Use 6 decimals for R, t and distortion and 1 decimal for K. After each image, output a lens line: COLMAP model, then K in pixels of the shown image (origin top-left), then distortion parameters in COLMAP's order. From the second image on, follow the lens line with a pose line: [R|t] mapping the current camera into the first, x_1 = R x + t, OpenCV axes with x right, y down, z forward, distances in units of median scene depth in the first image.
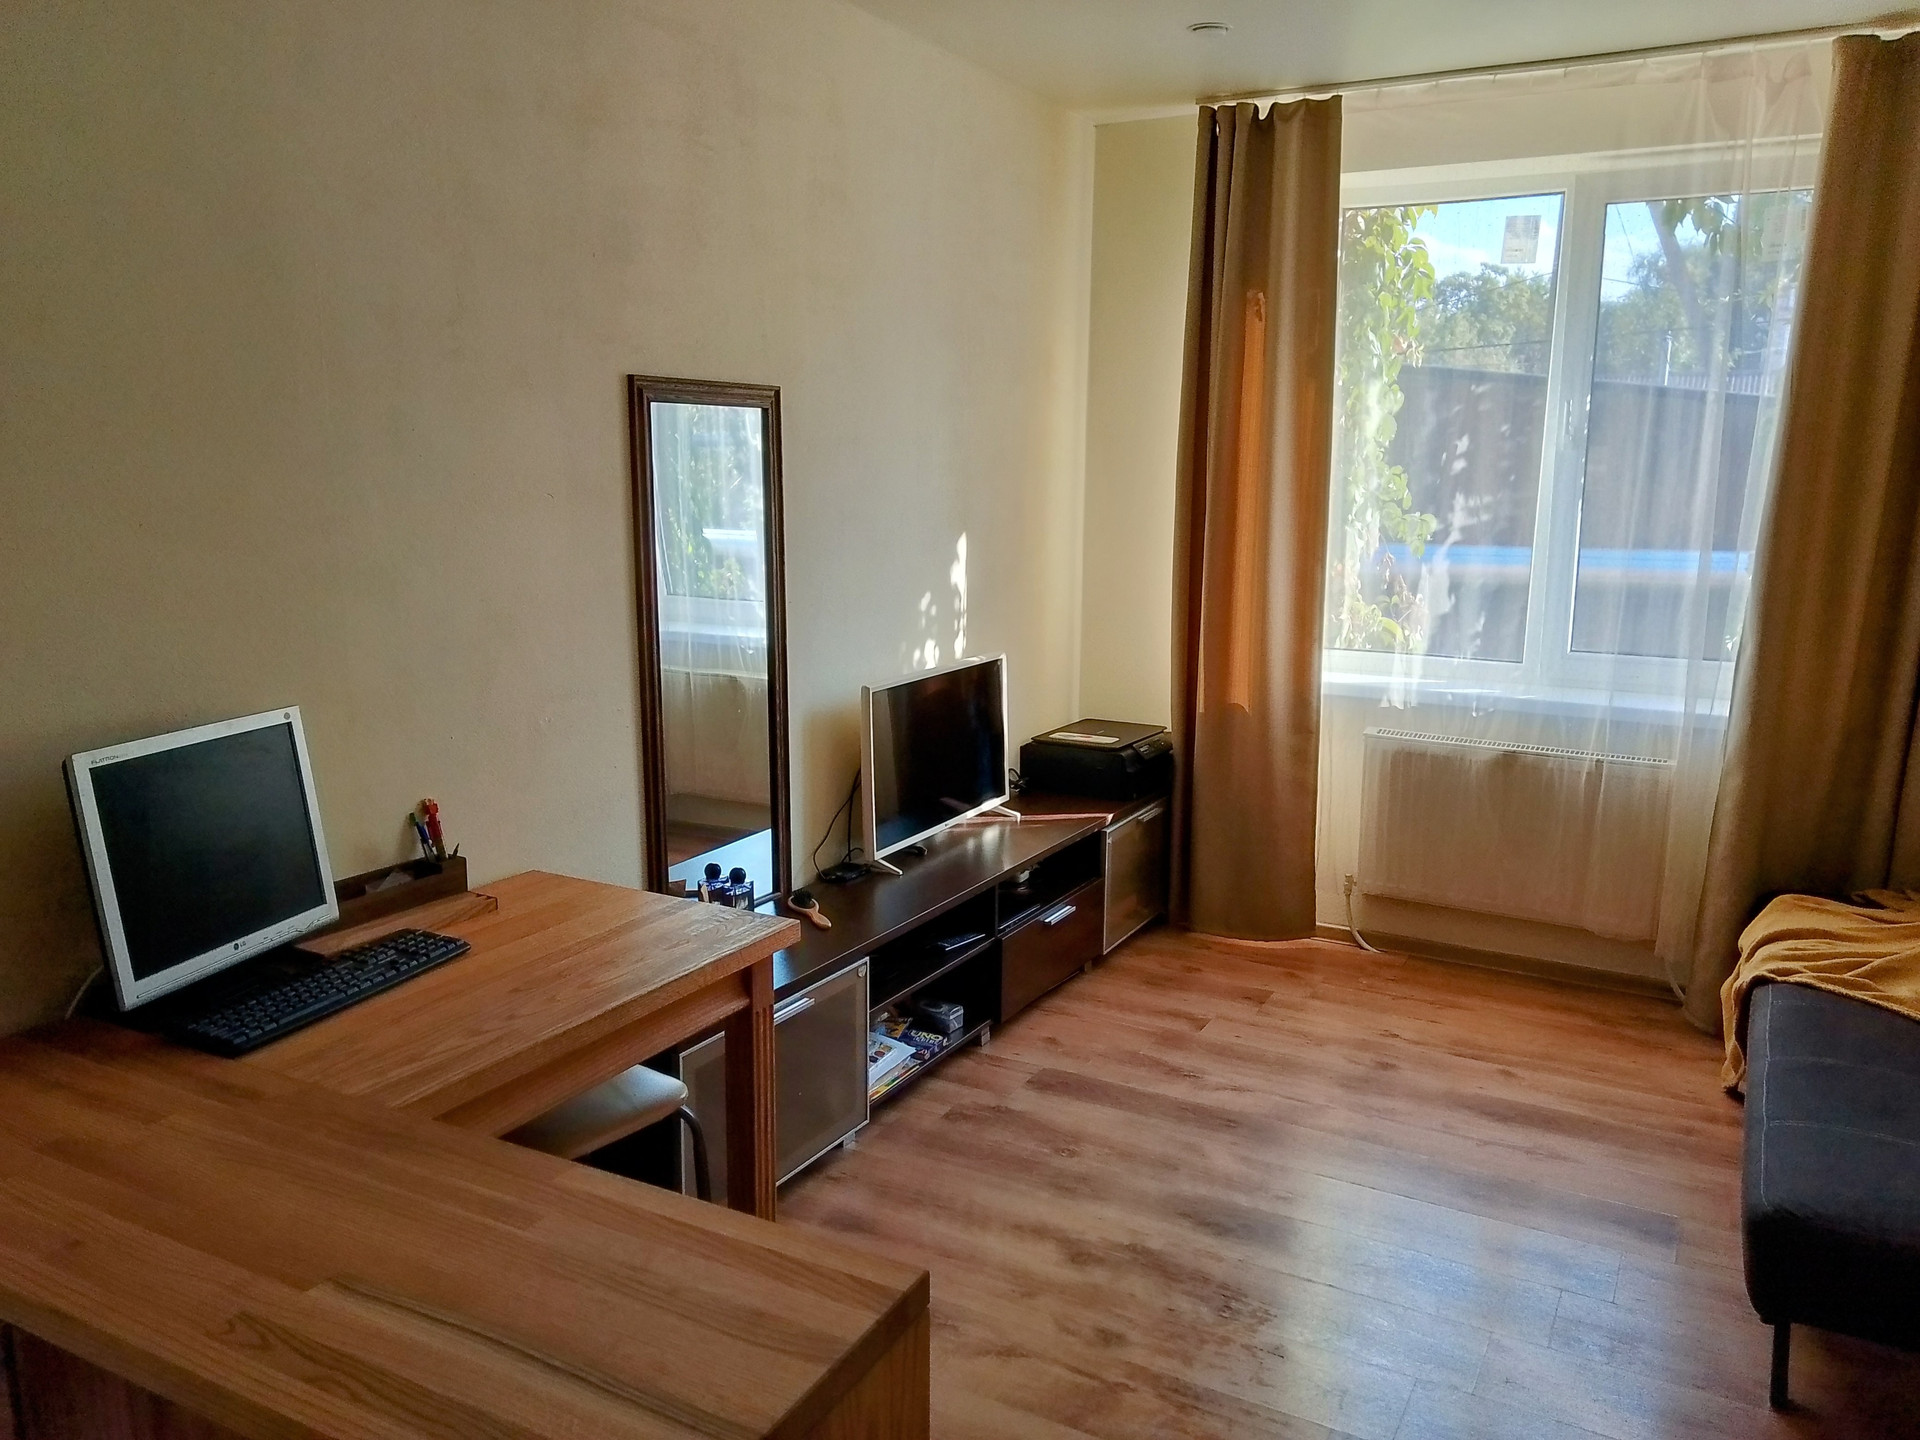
lens RADIAL K [[1428.9, 0, 966.9], [0, 1428.9, 728.0], [0, 0, 1]] dist [0.078780, -0.080796]
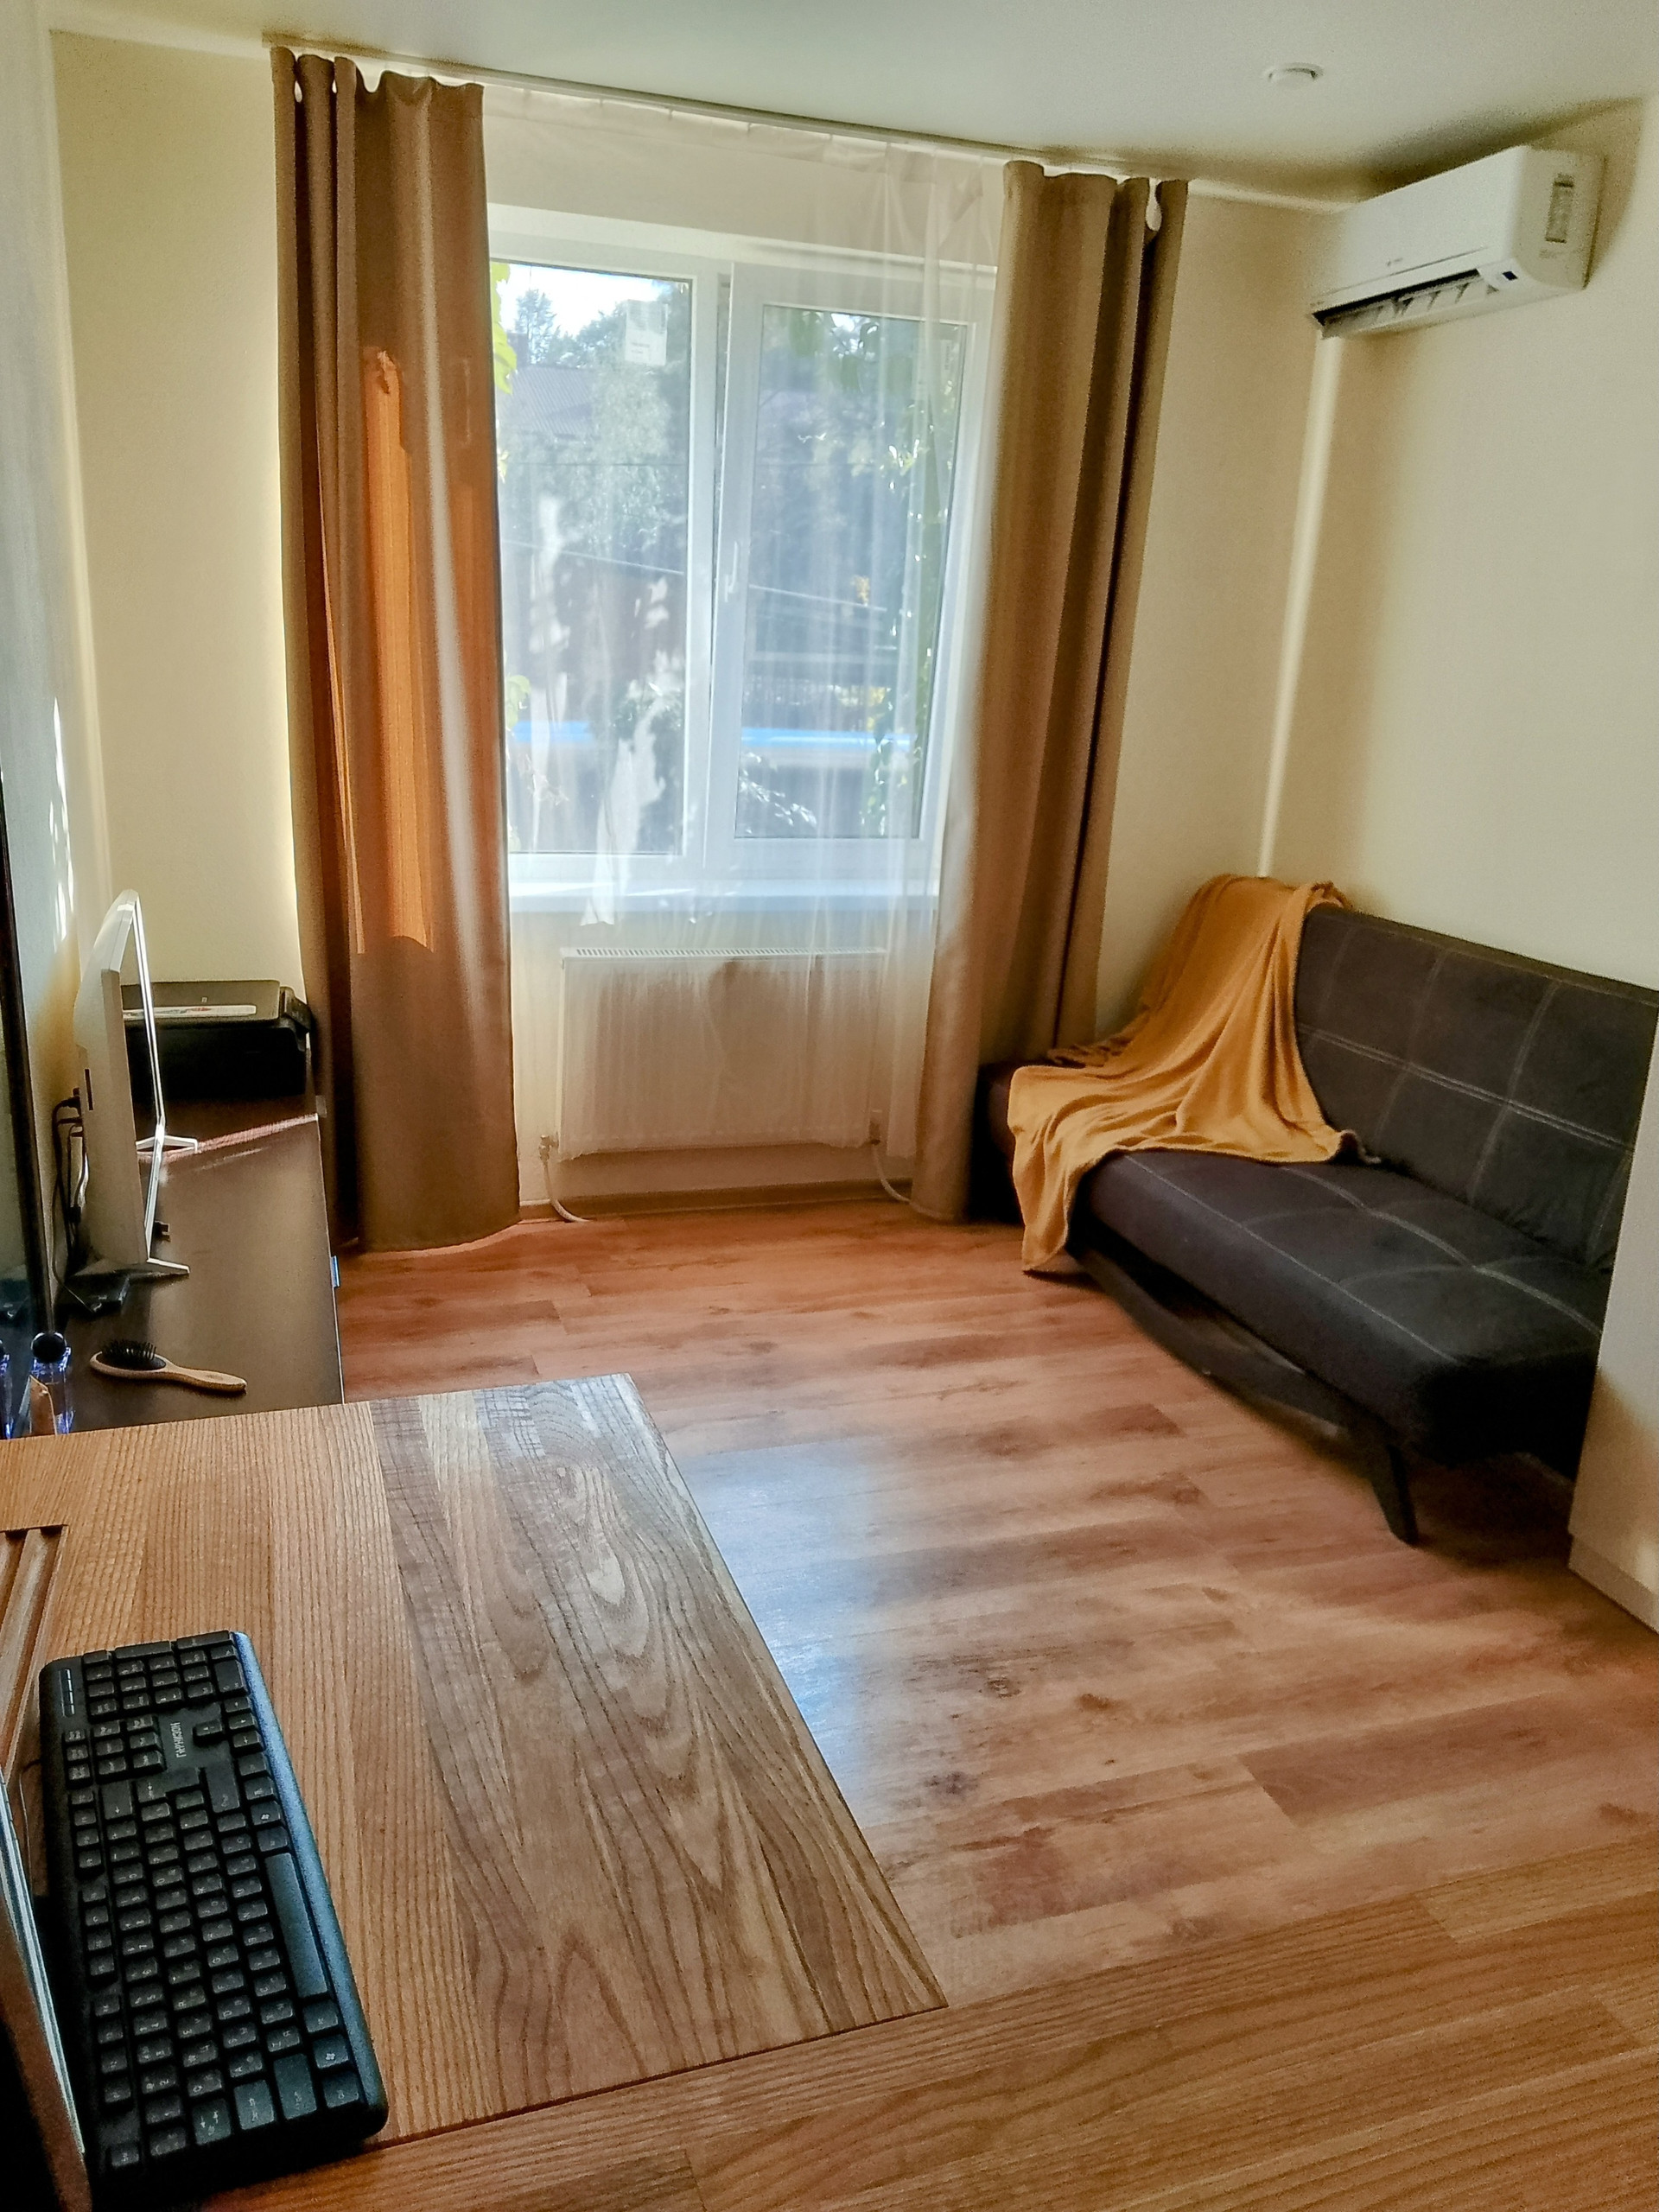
lens RADIAL K [[1646.3, 0, 825.3], [0, 1646.3, 1091.7], [0, 0, 1]] dist [0.078780, -0.080796]
pose [[0.682073, -0.172512, 0.710645, -0.304166], [0.103550, 0.984769, 0.139669, -0.037850], [-0.723916, -0.021677, 0.689548, 0.277970]]
